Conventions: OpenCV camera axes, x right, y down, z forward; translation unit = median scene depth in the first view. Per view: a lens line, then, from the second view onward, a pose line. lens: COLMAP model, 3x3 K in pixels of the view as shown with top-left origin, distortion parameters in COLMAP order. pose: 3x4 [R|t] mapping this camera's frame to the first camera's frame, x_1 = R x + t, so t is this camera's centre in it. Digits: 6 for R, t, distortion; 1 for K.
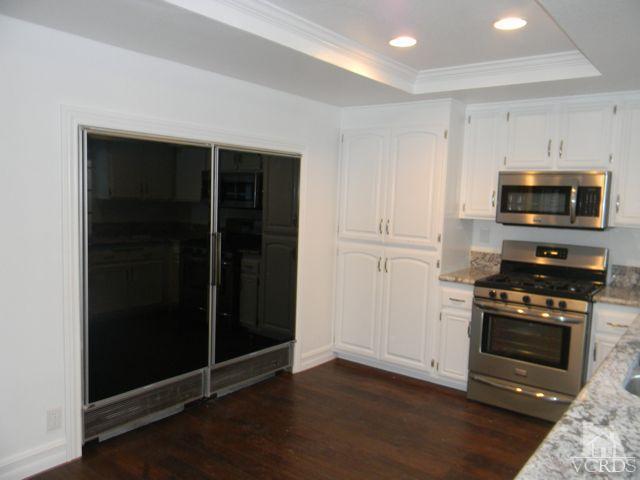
lens RADIAL K [[505.7, 0, 320.0], [0, 505.7, 240.5], [0, 0, 1]] dist [-0.009872, -0.008363]
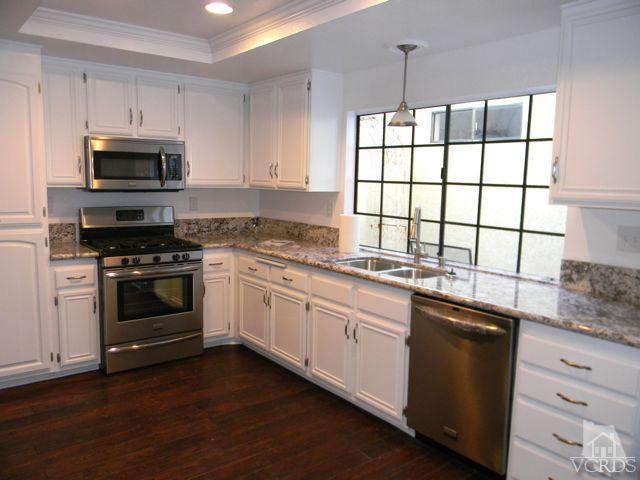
lens RADIAL K [[505.7, 0, 314.5], [0, 505.7, 240.3], [0, 0, 1]] dist [-0.009872, -0.008363]
pose [[0.252028, -0.150895, 0.955883, -0.486780], [0.067969, 0.988089, 0.138058, -0.045545], [-0.965330, 0.030176, 0.259282, 0.354929]]
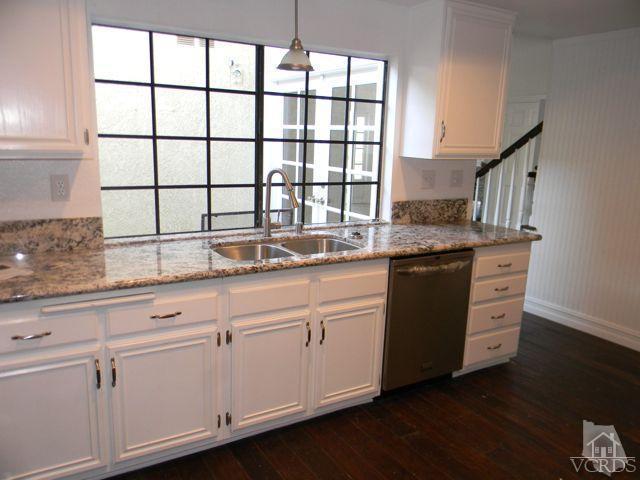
lens RADIAL K [[516.0, 0, 319.8], [0, 516.0, 242.8], [0, 0, 1]] dist [-0.043255, 0.003542]
pose [[-0.930954, -0.135480, 0.339073, 0.251928], [-0.034994, 0.957447, 0.286480, -0.093948], [-0.363457, 0.254834, -0.896080, 1.294244]]
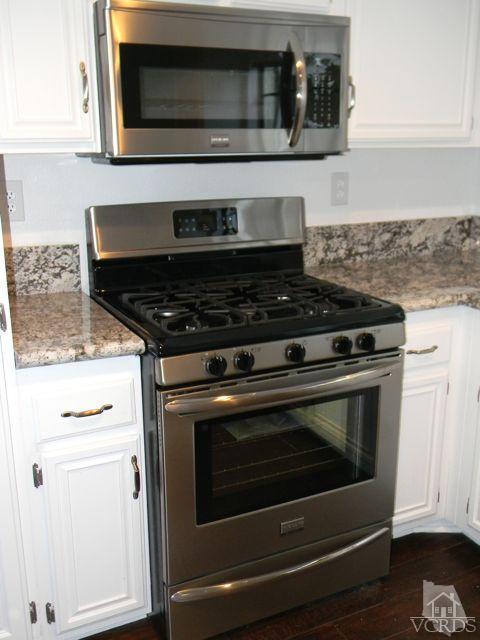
lens RADIAL K [[687.2, 0, 242.7], [0, 687.2, 321.3], [0, 0, 1]] dist [-0.003780, 0.000000]
pose [[0.441739, -0.270036, 0.855539, -0.048218], [0.096700, 0.962401, 0.253836, -0.040770], [-0.891917, -0.029399, 0.451242, 0.725603]]
